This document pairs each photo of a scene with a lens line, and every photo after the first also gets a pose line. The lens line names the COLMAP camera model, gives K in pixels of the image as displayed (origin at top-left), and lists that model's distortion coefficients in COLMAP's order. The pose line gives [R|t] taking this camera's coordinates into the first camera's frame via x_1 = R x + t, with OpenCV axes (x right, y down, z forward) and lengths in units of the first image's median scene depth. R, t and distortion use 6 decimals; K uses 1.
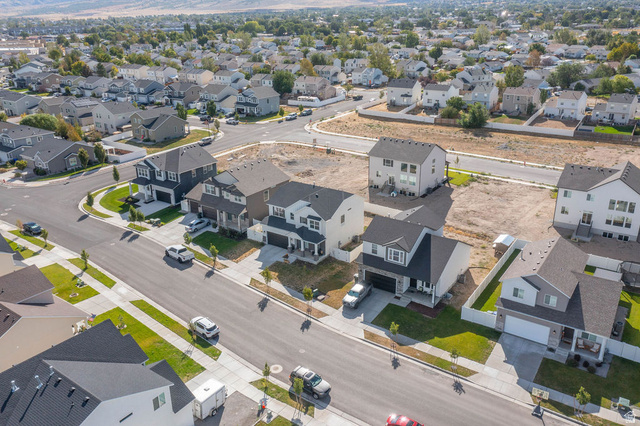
lens RADIAL K [[504.1, 0, 320.0], [0, 504.1, 213.0], [0, 0, 1]] dist [-0.017503, 0.009228]
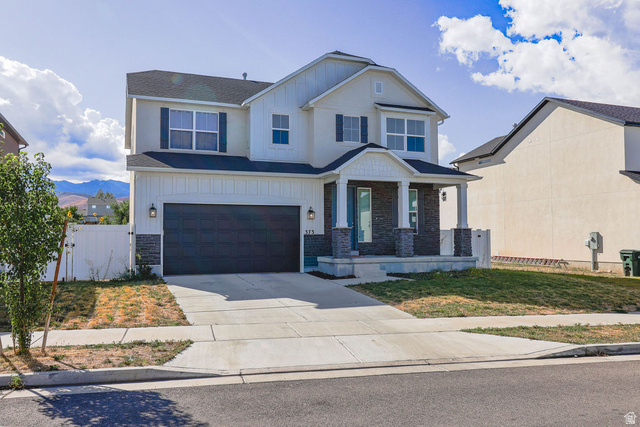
lens RADIAL K [[520.5, 0, 320.0], [0, 520.5, 213.5], [0, 0, 1]] dist [0.016930, 0.004895]
pose [[0.563220, 0.053888, 0.824548, -0.250530], [0.290102, 0.921456, -0.258380, 0.115040], [-0.773708, 0.384728, 0.503349, 0.871651]]
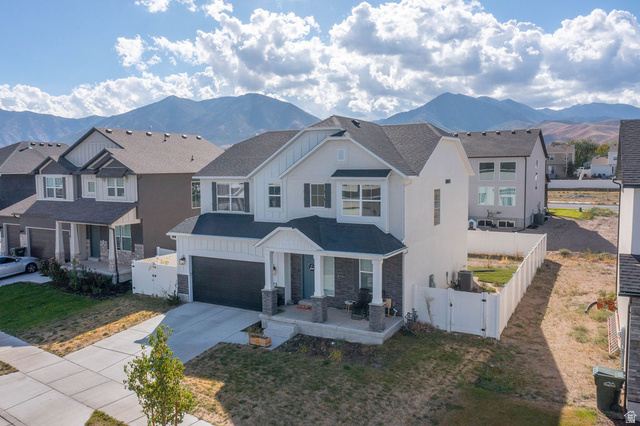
lens RADIAL K [[504.1, 0, 320.0], [0, 504.1, 213.0], [0, 0, 1]] dist [-0.017503, 0.009228]
pose [[0.994823, -0.003461, 0.101566, -0.059016], [0.031101, 0.961837, -0.271851, 0.100182], [-0.096749, 0.273602, 0.956965, 0.707156]]
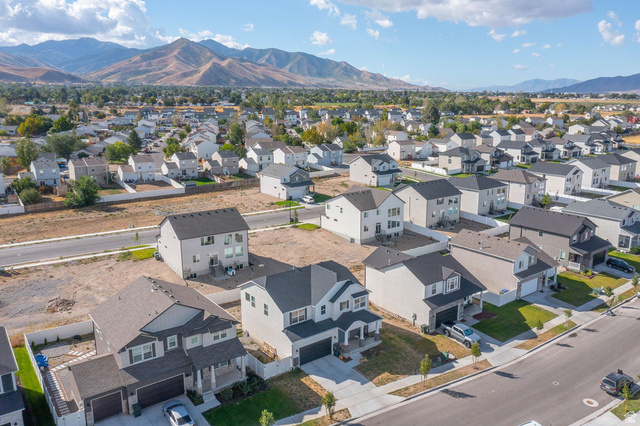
lens RADIAL K [[504.1, 0, 320.0], [0, 504.1, 213.0], [0, 0, 1]] dist [-0.017503, 0.009228]
pose [[0.315407, -0.198611, 0.927940, -0.728425], [0.338432, 0.937095, 0.085538, -0.195622], [-0.886556, 0.287066, 0.362783, 0.686608]]
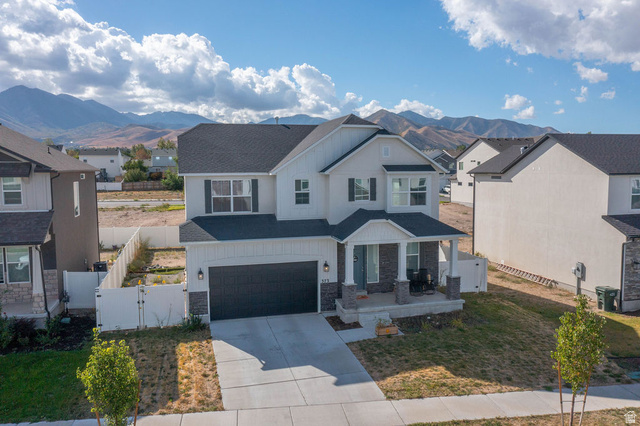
lens RADIAL K [[504.1, 0, 320.0], [0, 504.1, 213.0], [0, 0, 1]] dist [-0.017503, 0.009228]
pose [[0.644555, -0.058164, 0.762342, -0.273239], [0.271827, 0.949388, -0.157393, 0.067382], [-0.714604, 0.308673, 0.627743, 0.809796]]
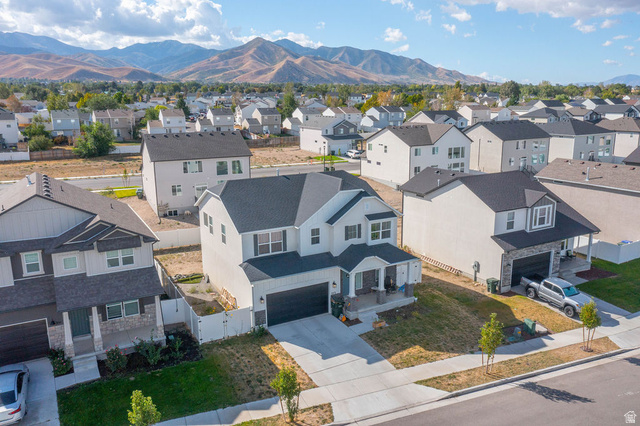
lens RADIAL K [[504.1, 0, 320.0], [0, 504.1, 213.0], [0, 0, 1]] dist [-0.017503, 0.009228]
pose [[0.445814, -0.189963, 0.874736, -0.440043], [0.322402, 0.945712, 0.041063, -0.029923], [-0.835049, 0.263710, 0.482857, 0.773386]]
